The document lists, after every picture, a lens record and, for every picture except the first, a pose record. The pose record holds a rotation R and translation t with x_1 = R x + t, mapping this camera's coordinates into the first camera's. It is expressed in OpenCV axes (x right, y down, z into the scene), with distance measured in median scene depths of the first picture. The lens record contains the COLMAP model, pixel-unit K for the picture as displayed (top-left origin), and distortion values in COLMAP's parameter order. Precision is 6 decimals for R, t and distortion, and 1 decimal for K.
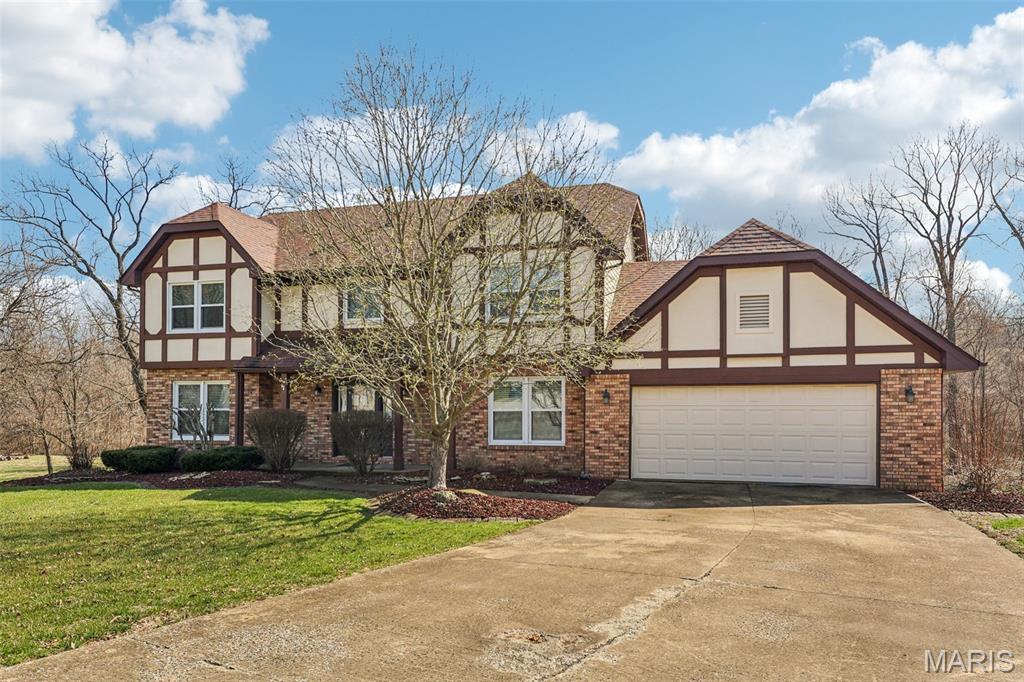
lens RADIAL K [[656.2, 0, 508.2], [0, 656.2, 387.0], [0, 0, 1]] dist [0.004023, 0.001380]
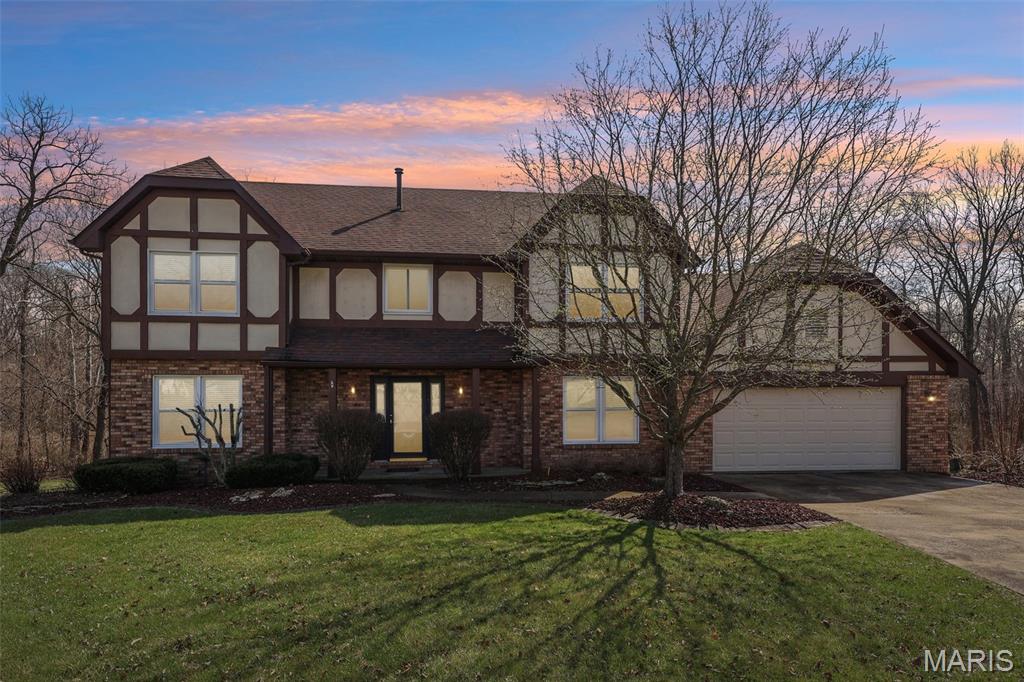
lens RADIAL K [[591.9, 0, 562.0], [0, 591.9, 391.1], [0, 0, 1]] dist [0.010592, 0.001897]
pose [[0.928997, 0.005930, 0.370039, -0.351876], [-0.009908, 0.999912, 0.008852, -0.000483], [-0.369954, -0.011890, 0.928974, 0.163066]]
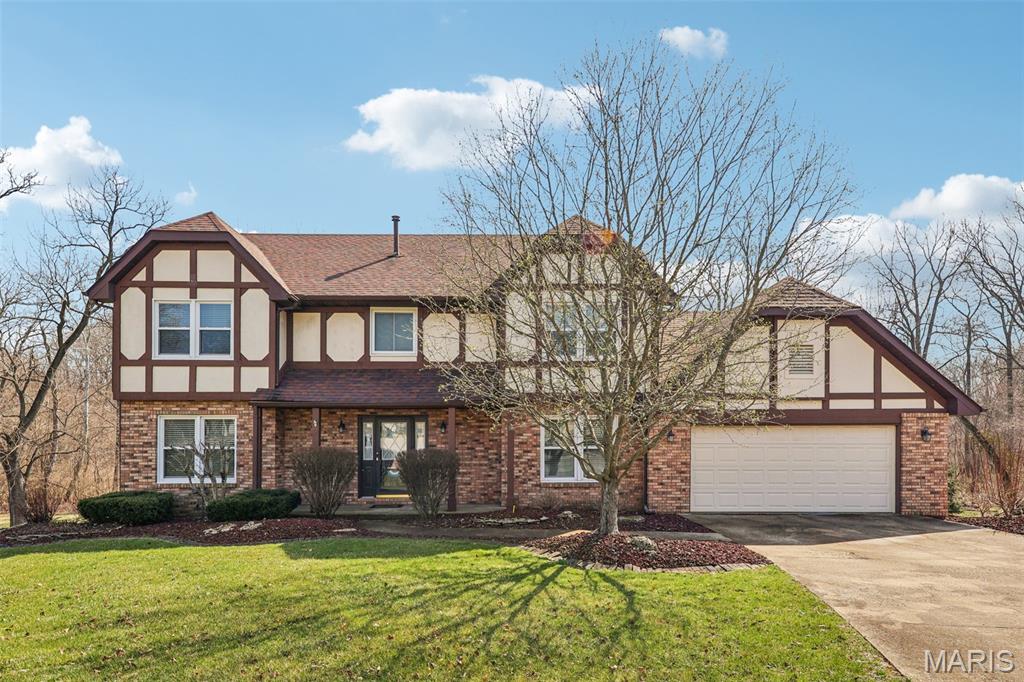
lens RADIAL K [[581.7, 0, 547.6], [0, 581.7, 427.4], [0, 0, 1]] dist [0.013753, -0.001155]
pose [[0.960950, 0.007121, 0.276632, -0.258143], [-0.008486, 0.999957, 0.003737, 0.000194], [-0.276593, -0.005938, 0.960969, 0.138152]]
